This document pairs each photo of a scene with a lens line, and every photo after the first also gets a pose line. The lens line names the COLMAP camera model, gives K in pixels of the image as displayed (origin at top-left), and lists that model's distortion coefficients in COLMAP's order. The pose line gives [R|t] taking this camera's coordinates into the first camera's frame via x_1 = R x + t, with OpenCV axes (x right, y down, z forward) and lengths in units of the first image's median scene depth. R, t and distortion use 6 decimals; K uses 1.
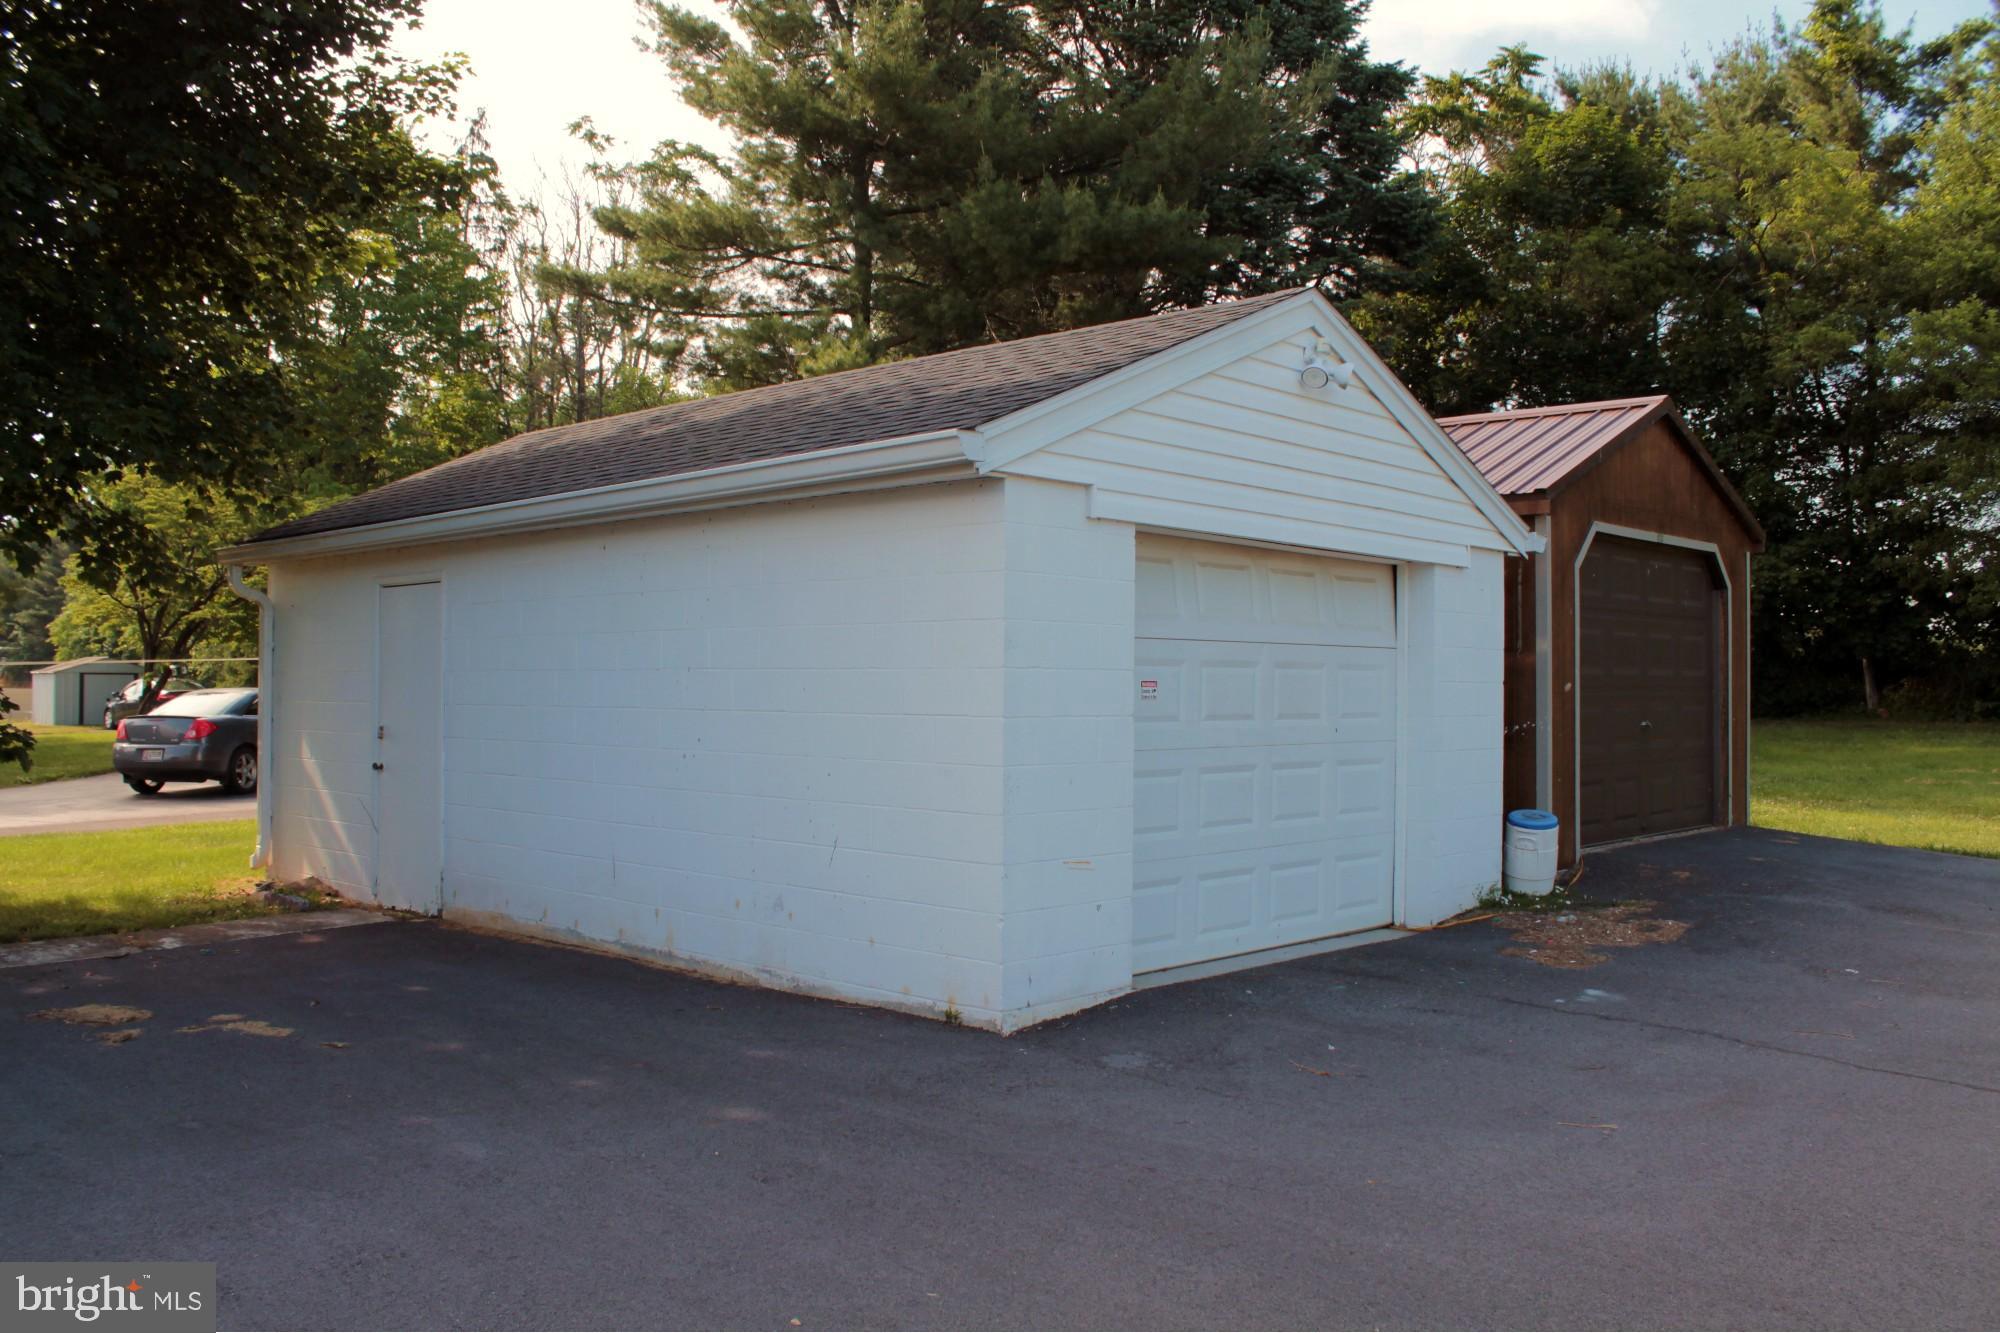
lens RADIAL K [[1731.1, 0, 1000.0], [0, 1731.1, 666.5], [0, 0, 1]] dist [-0.170880, 0.169562]
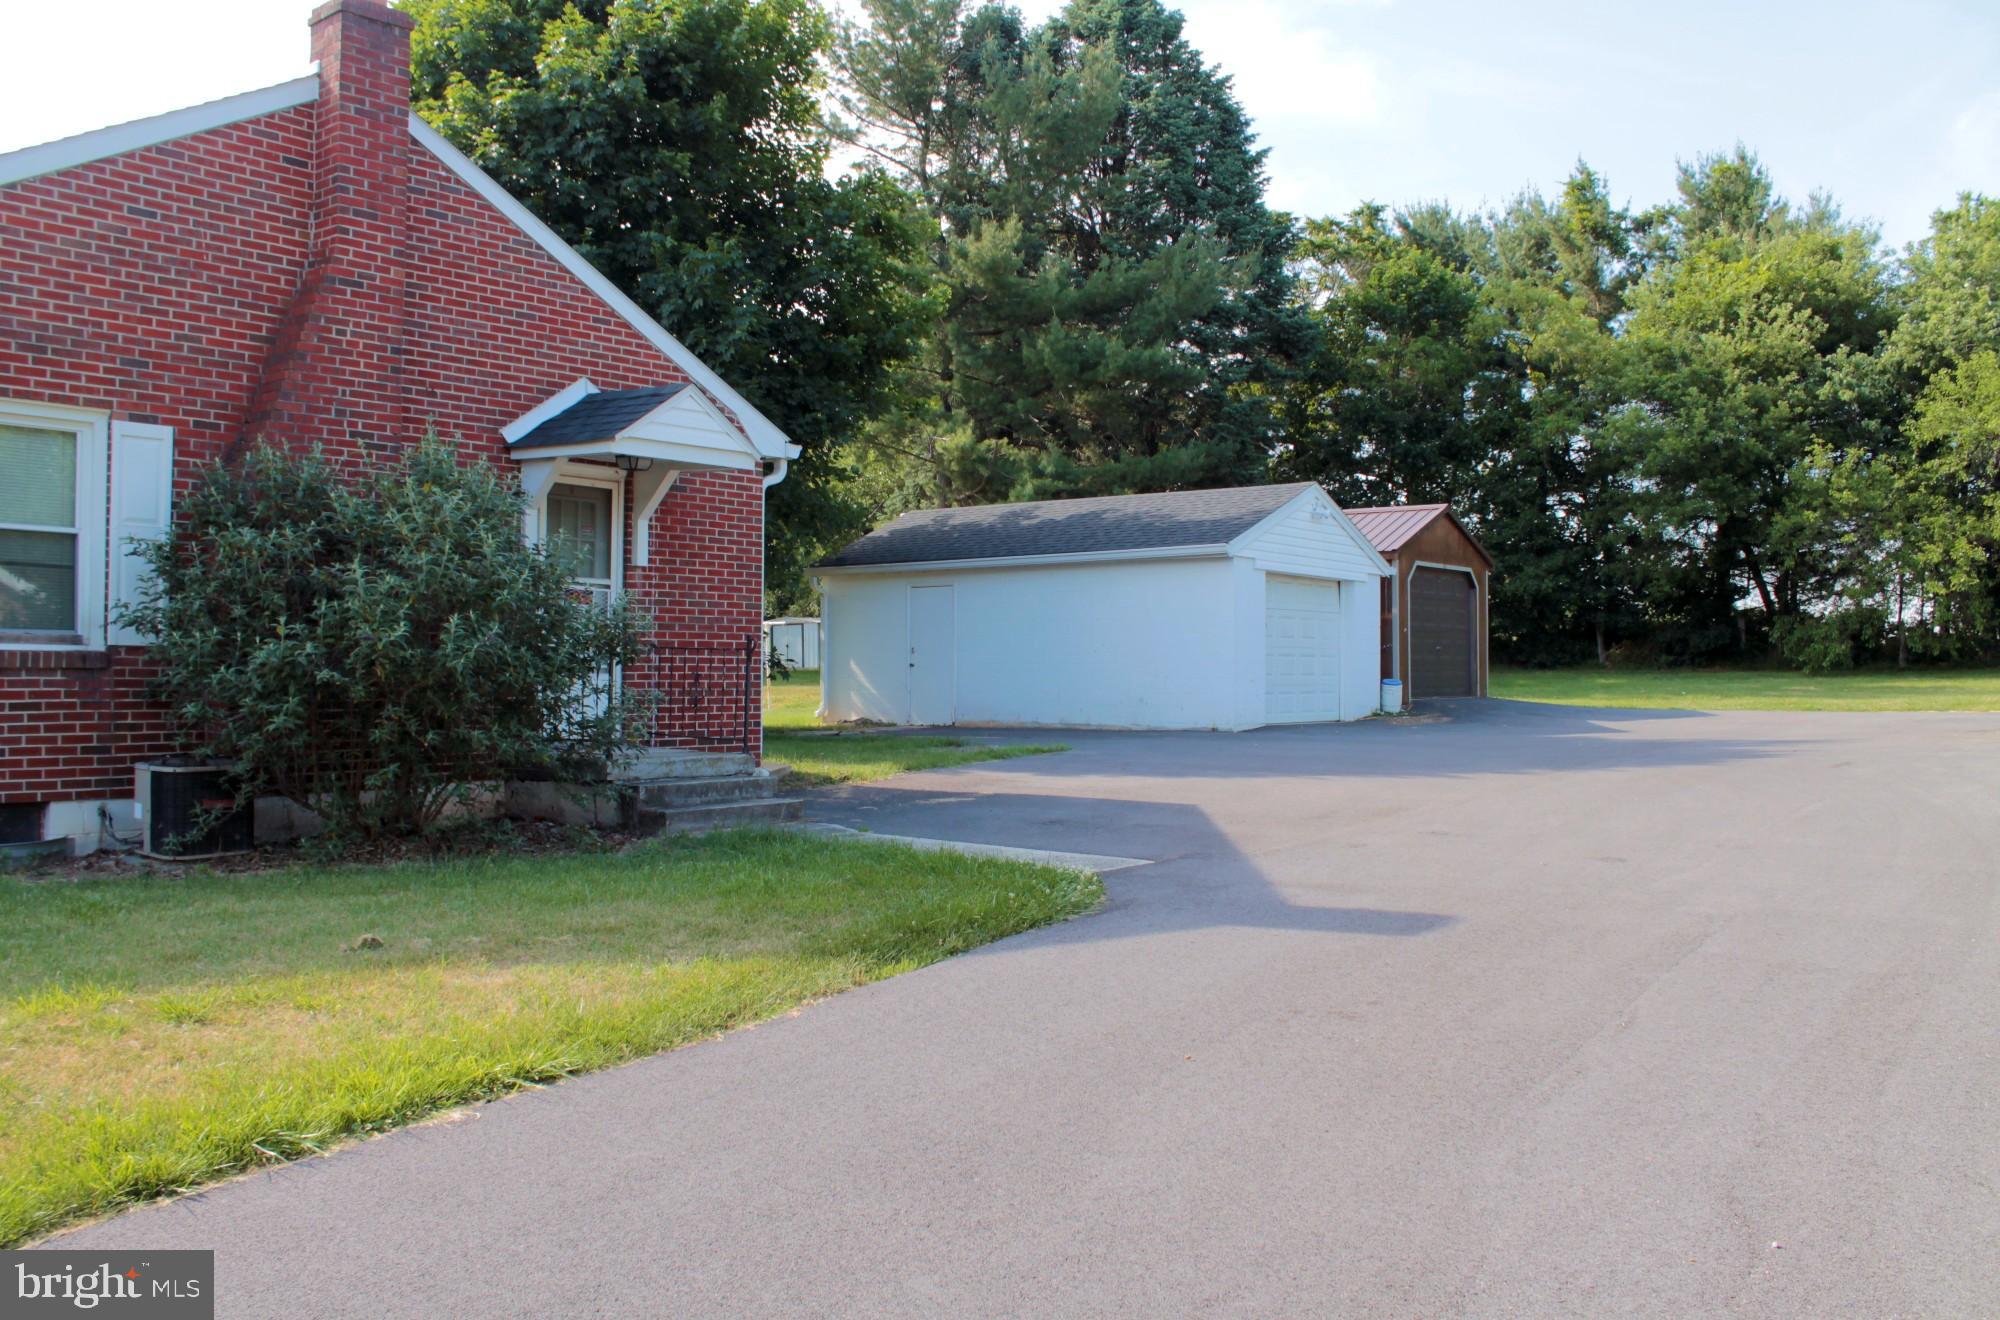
lens RADIAL K [[1713.0, 0, 1000.0], [0, 1713.0, 660.0], [0, 0, 1]] dist [-0.170394, 0.147874]
pose [[0.995886, -0.002242, 0.090584, -0.151618], [0.001576, 0.999971, 0.007425, 0.011867], [-0.090598, -0.007252, 0.995861, -0.446567]]
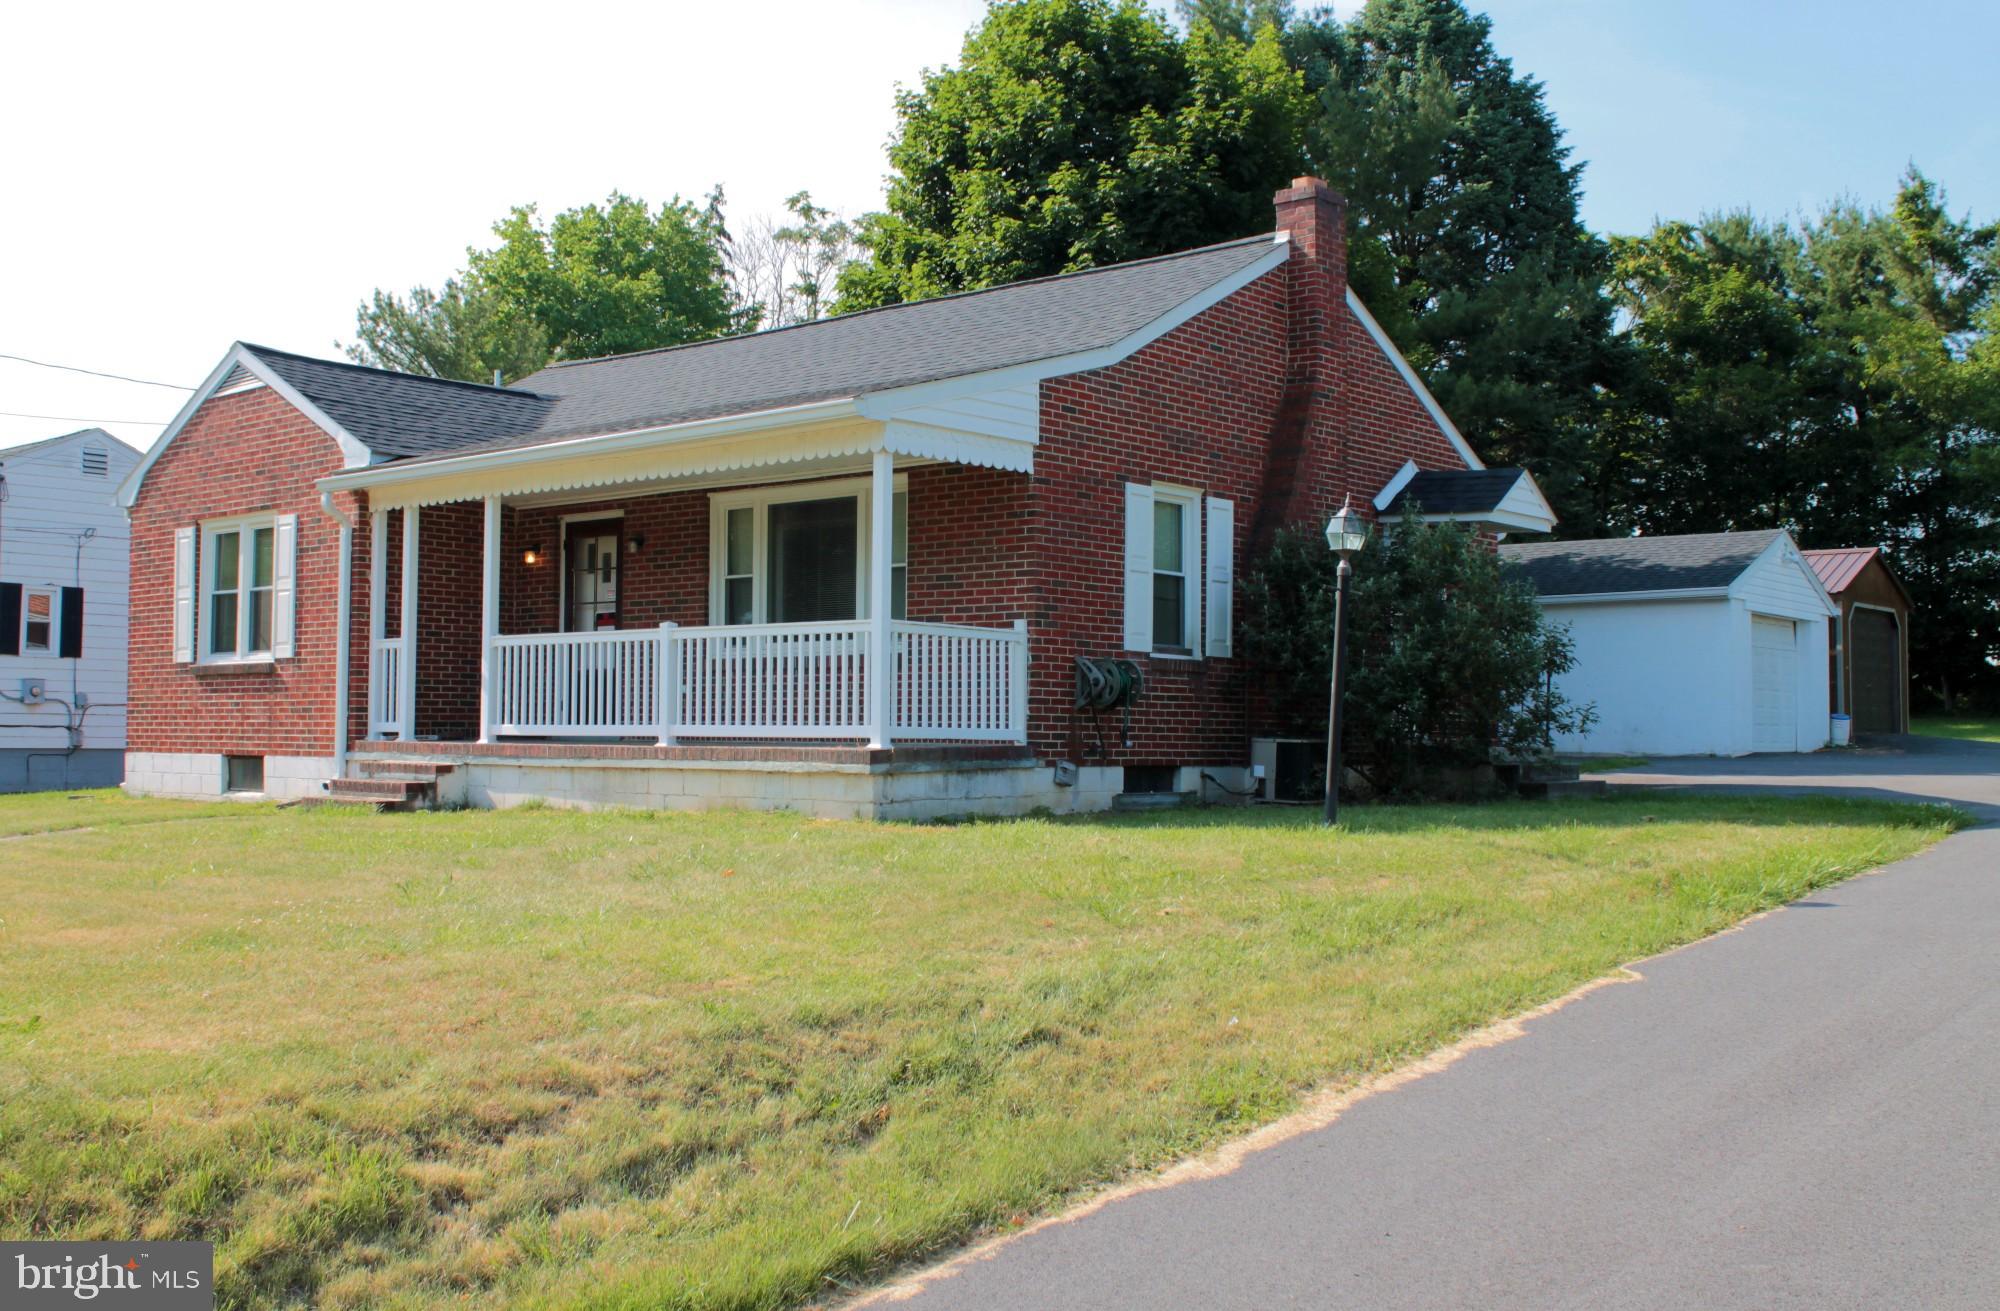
lens RADIAL K [[2112.8, 0, 1000.0], [0, 2112.8, 655.5], [0, 0, 1]] dist [-0.048675, -0.005678]
pose [[0.997568, 0.002190, 0.069661, -0.379302], [-0.000336, 0.999646, -0.026606, 0.025672], [-0.069695, 0.026518, 0.997216, -0.673597]]
